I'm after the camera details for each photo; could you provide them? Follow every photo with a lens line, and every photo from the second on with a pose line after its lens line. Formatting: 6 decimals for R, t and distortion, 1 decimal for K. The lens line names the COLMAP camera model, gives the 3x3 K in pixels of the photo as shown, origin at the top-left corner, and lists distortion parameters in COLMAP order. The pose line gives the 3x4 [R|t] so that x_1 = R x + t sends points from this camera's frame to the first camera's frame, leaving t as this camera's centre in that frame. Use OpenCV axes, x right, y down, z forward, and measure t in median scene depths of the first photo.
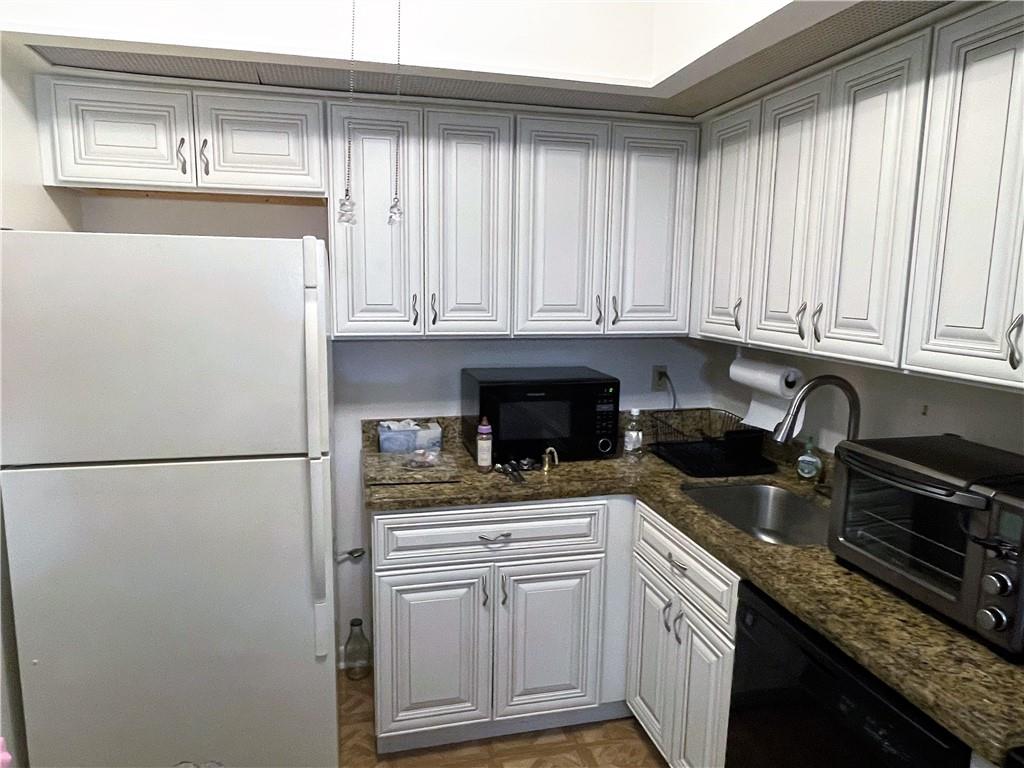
lens RADIAL K [[674.7, 0, 509.0], [0, 674.7, 383.4], [0, 0, 1]] dist [-0.005055, 0.006066]
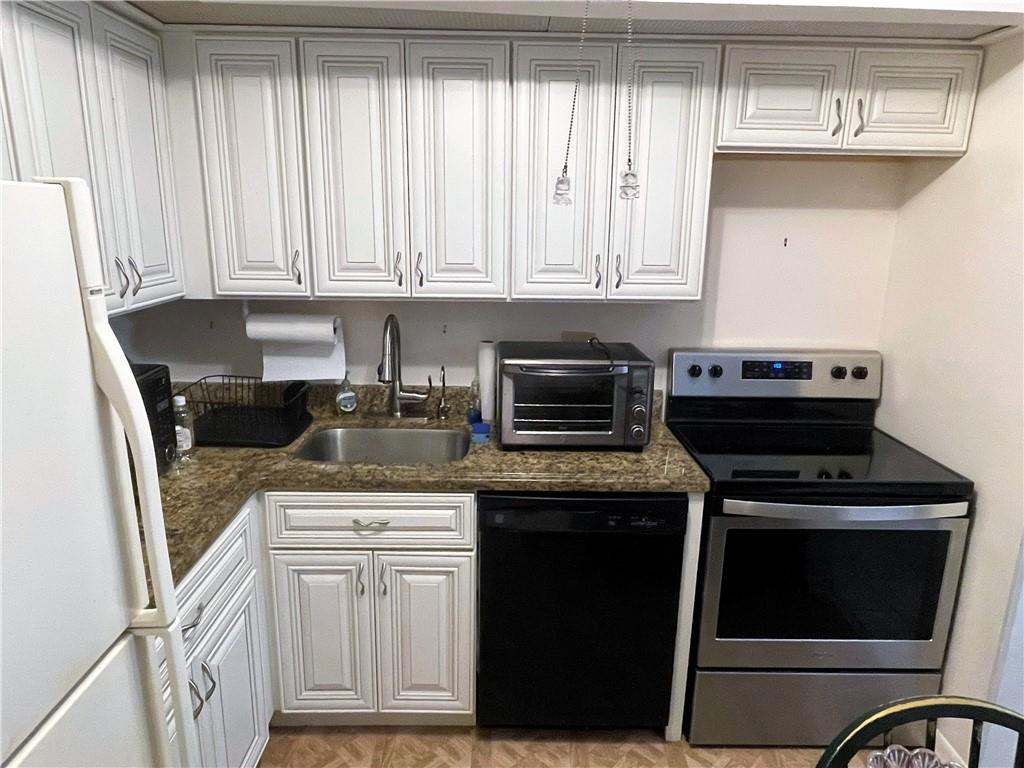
lens RADIAL K [[674.7, 0, 516.8], [0, 674.7, 385.8], [0, 0, 1]] dist [-0.005055, 0.006066]
pose [[0.219625, -0.252492, 0.942344, -0.531891], [0.139550, 0.964126, 0.225804, -0.112556], [-0.965552, 0.081912, 0.246982, 0.473409]]
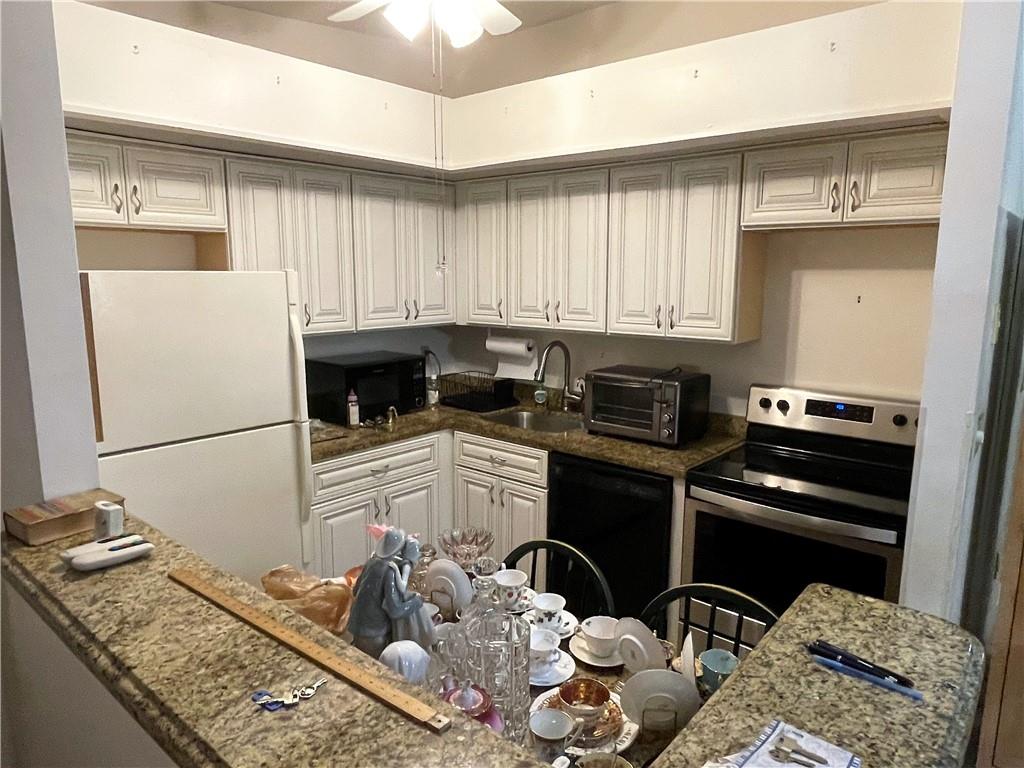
lens RADIAL K [[674.7, 0, 514.2], [0, 674.7, 384.7], [0, 0, 1]] dist [-0.005055, 0.006066]
pose [[0.813523, -0.109700, 0.571093, -0.587044], [0.099966, 0.993808, 0.048496, 0.004871], [-0.572877, 0.017637, 0.819452, -0.358797]]
